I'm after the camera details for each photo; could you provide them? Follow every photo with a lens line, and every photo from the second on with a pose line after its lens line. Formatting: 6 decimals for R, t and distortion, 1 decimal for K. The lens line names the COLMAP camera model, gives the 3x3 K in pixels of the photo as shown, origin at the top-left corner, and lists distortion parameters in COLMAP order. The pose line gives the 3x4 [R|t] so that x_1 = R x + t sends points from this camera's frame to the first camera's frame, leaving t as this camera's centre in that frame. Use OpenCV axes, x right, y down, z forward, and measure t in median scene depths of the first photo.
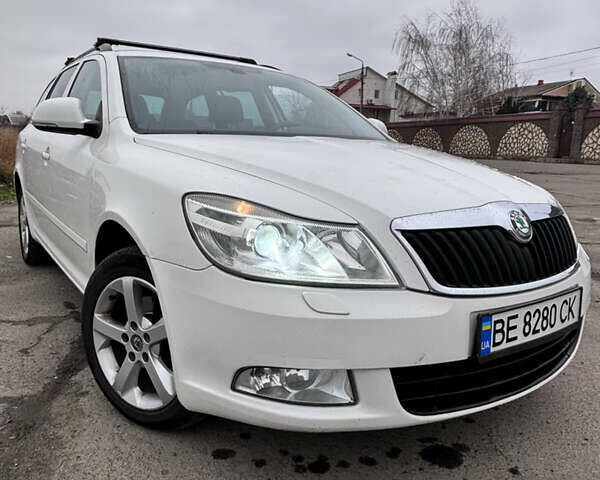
lens RADIAL K [[497.8, 0, 300.0], [0, 497.8, 240.0], [0, 0, 1]] dist [0.064482, -0.100495]
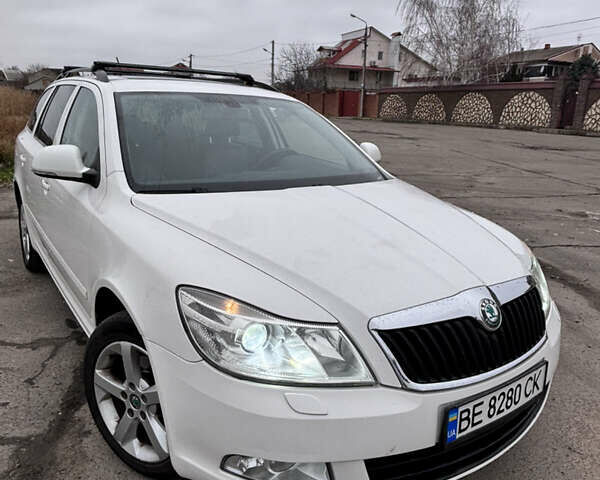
lens RADIAL K [[498.2, 0, 302.7], [0, 498.2, 238.2], [0, 0, 1]] dist [0.053438, -0.079833]
pose [[0.999911, 0.011919, 0.006012, 0.019477], [-0.012308, 0.997508, 0.069467, -0.184500], [-0.005169, -0.069535, 0.997566, -0.043326]]
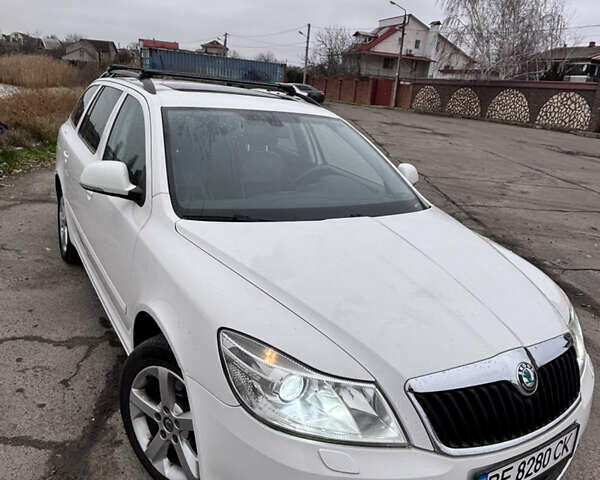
lens RADIAL K [[497.9, 0, 300.1], [0, 497.9, 237.4], [0, 0, 1]] dist [0.054832, -0.085329]
pose [[0.995801, 0.081800, -0.041091, -0.017824], [-0.077387, 0.992029, 0.099448, -0.281312], [0.048898, -0.095851, 0.994194, -0.045465]]
